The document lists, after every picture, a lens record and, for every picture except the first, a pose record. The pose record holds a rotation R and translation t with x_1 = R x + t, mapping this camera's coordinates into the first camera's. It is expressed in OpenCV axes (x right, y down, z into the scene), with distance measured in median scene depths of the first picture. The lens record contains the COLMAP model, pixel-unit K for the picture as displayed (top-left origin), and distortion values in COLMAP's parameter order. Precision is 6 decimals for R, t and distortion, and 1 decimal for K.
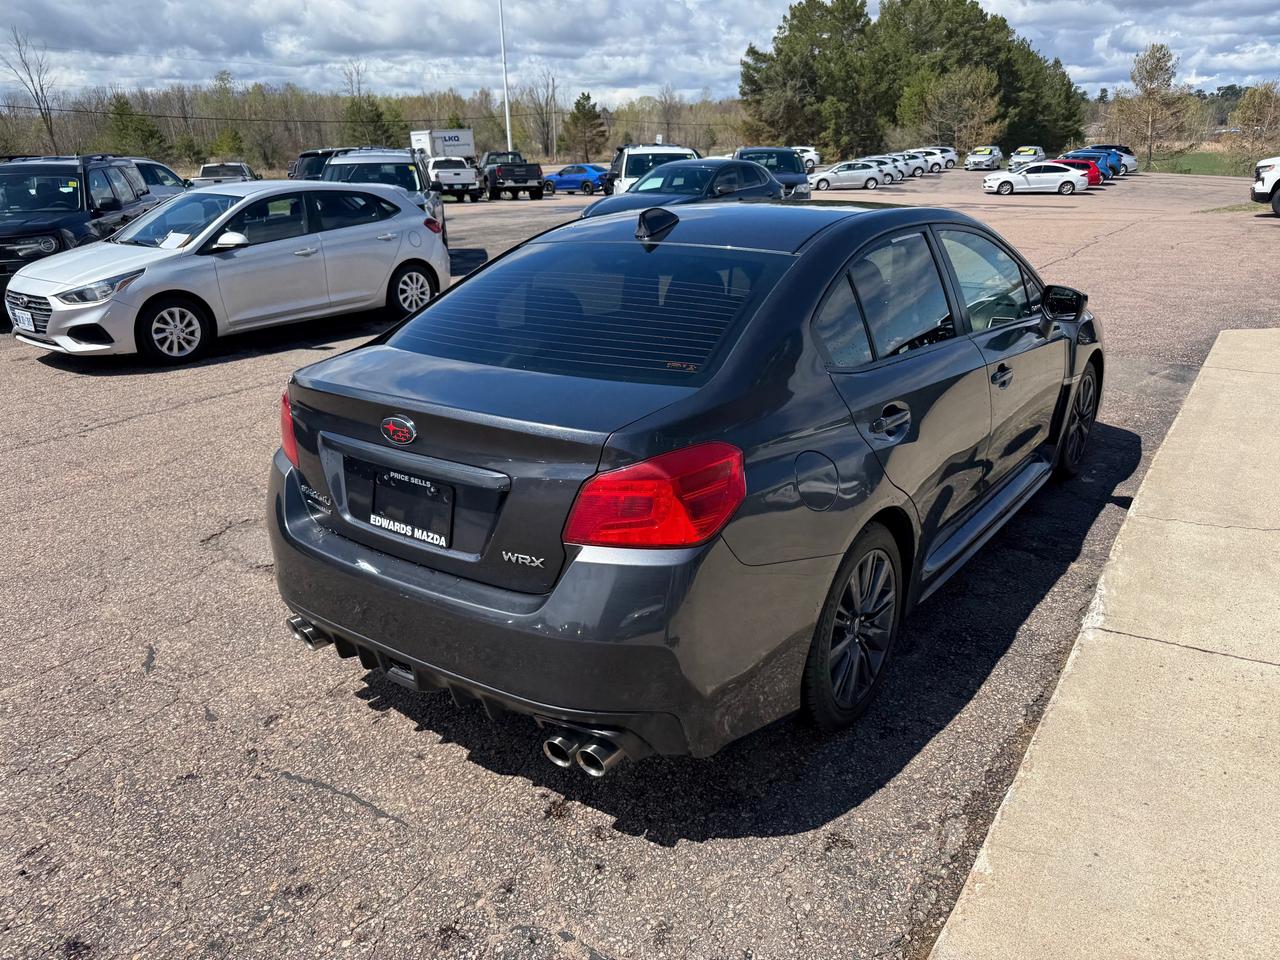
lens RADIAL K [[905.5, 0, 648.4], [0, 905.5, 490.1], [0, 0, 1]] dist [0.016837, -0.024953]
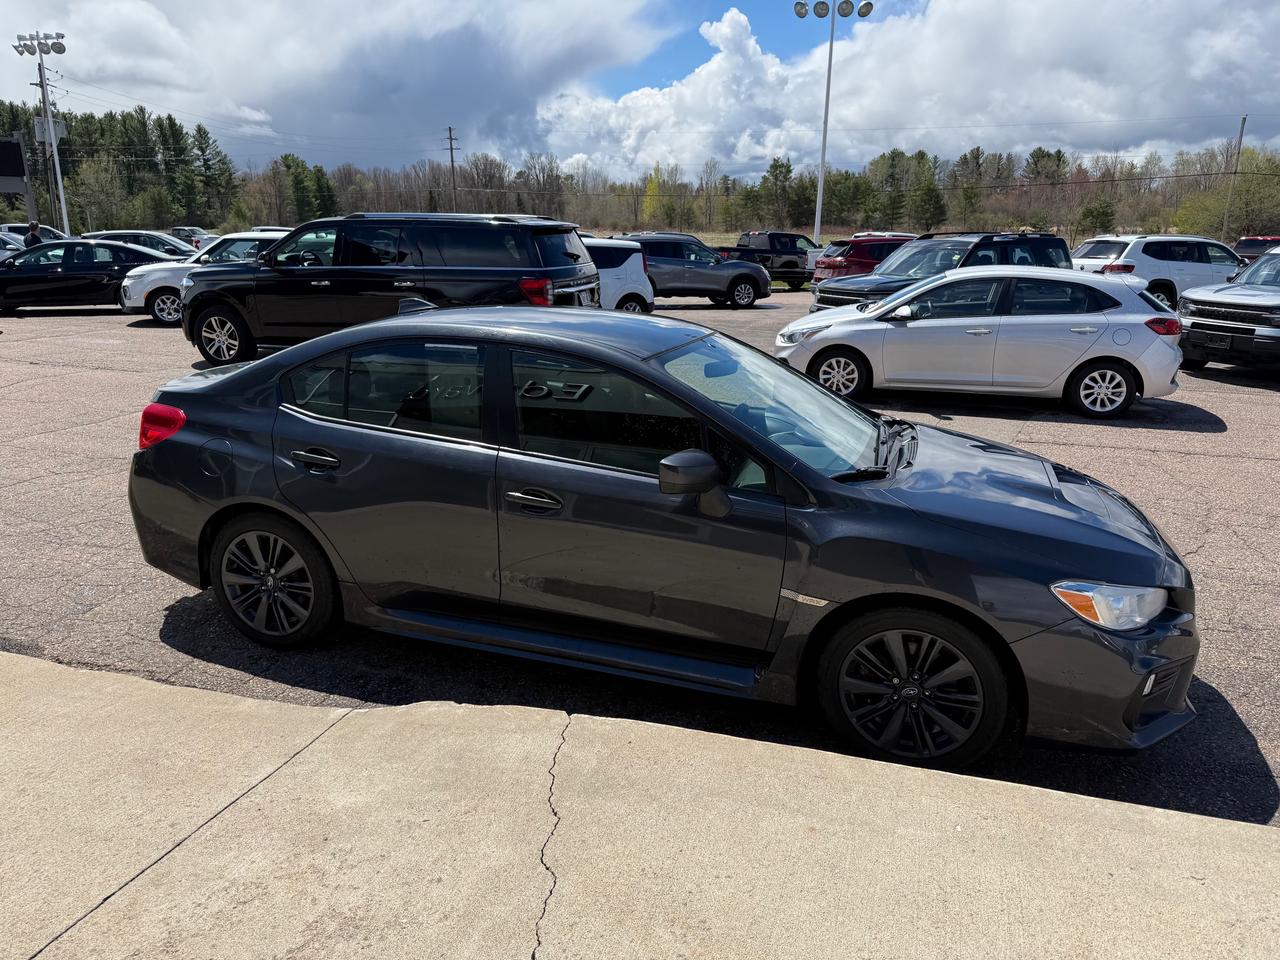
lens RADIAL K [[905.5, 0, 642.5], [0, 905.5, 477.7], [0, 0, 1]] dist [0.016837, -0.024953]
pose [[0.308459, 0.280742, -0.908866, 0.492169], [-0.350731, 0.921705, 0.165674, -0.132973], [0.884218, 0.267664, 0.382773, 0.266341]]
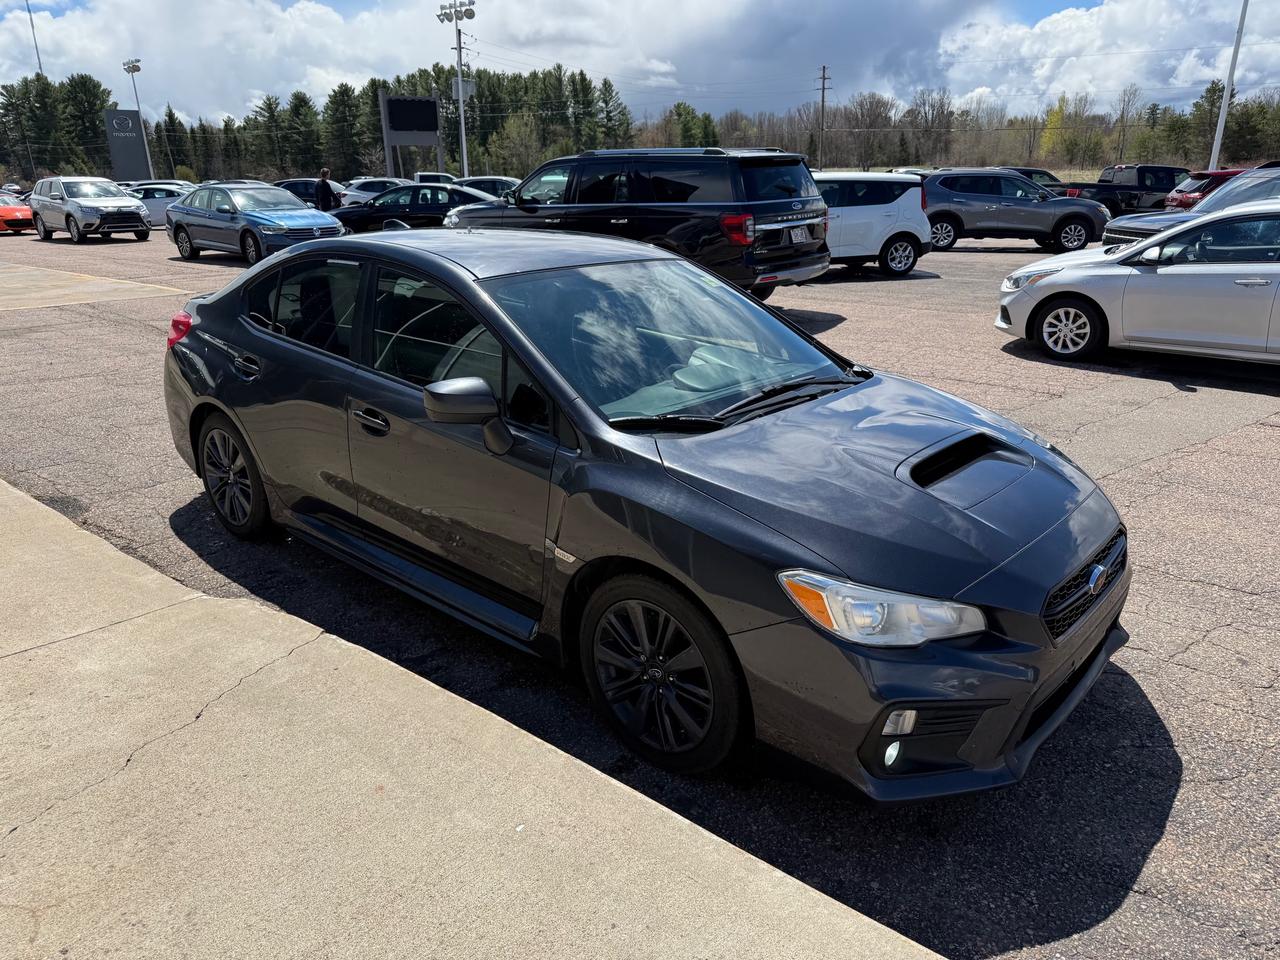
lens RADIAL K [[905.5, 0, 640.3], [0, 905.5, 475.2], [0, 0, 1]] dist [0.016837, -0.024953]
pose [[-0.085738, 0.341885, -0.935822, 0.489049], [-0.340474, 0.872680, 0.350011, -0.194329], [0.936337, 0.348632, 0.041581, 0.466368]]
